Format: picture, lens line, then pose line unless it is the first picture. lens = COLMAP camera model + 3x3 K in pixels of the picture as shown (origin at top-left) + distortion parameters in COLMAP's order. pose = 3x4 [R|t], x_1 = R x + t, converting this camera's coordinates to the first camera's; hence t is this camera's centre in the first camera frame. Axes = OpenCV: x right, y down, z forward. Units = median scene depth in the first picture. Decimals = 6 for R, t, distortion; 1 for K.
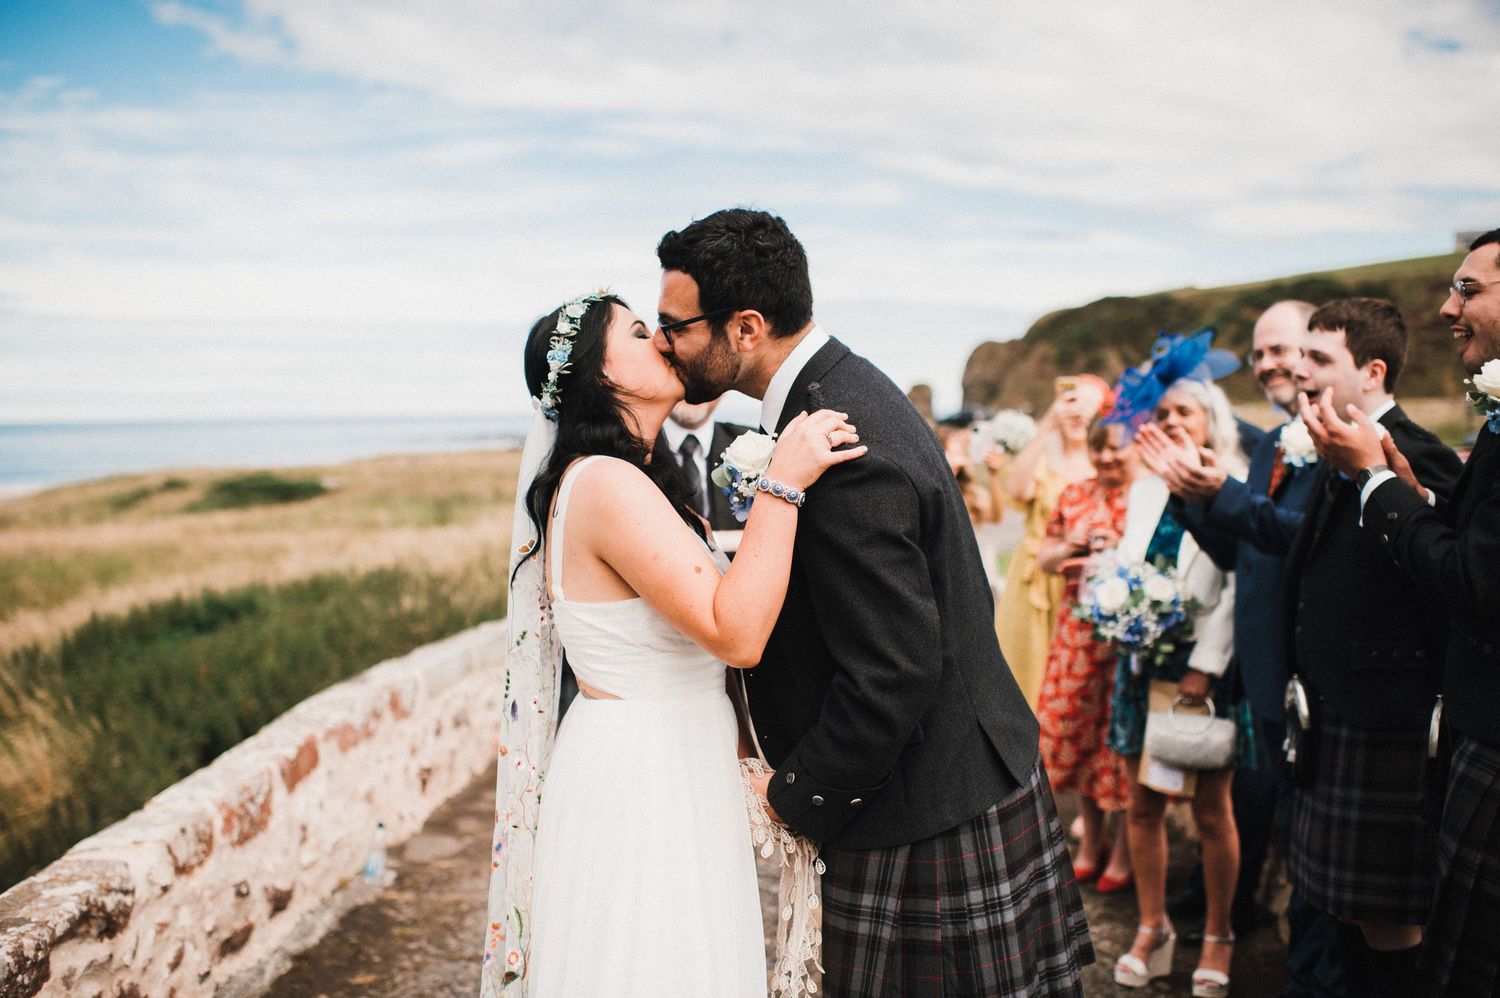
lens RADIAL K [[1507.5, 0, 749.0], [0, 1507.5, 502.4], [0, 0, 1]] dist [-0.056751, 0.000000]
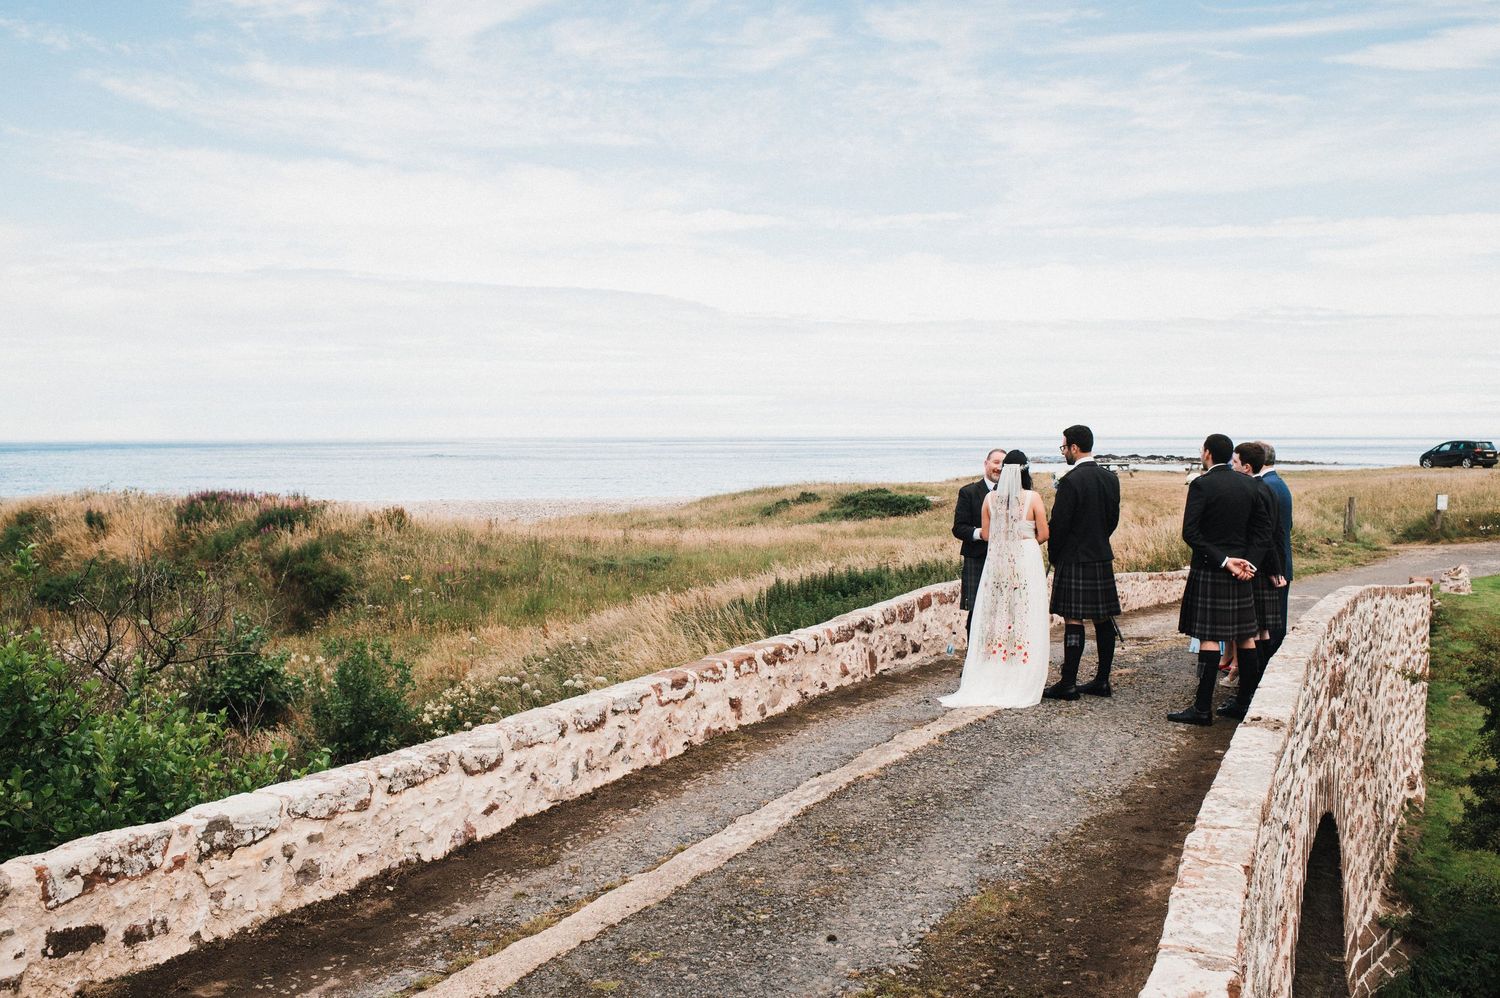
lens RADIAL K [[1507.5, 0, 751.9], [0, 1507.5, 502.0], [0, 0, 1]] dist [-0.056751, 0.000000]
pose [[0.923784, 0.025785, -0.382045, 0.372449], [-0.031012, 0.999491, -0.007529, 0.027037], [0.381657, 0.018803, 0.924113, -1.366913]]
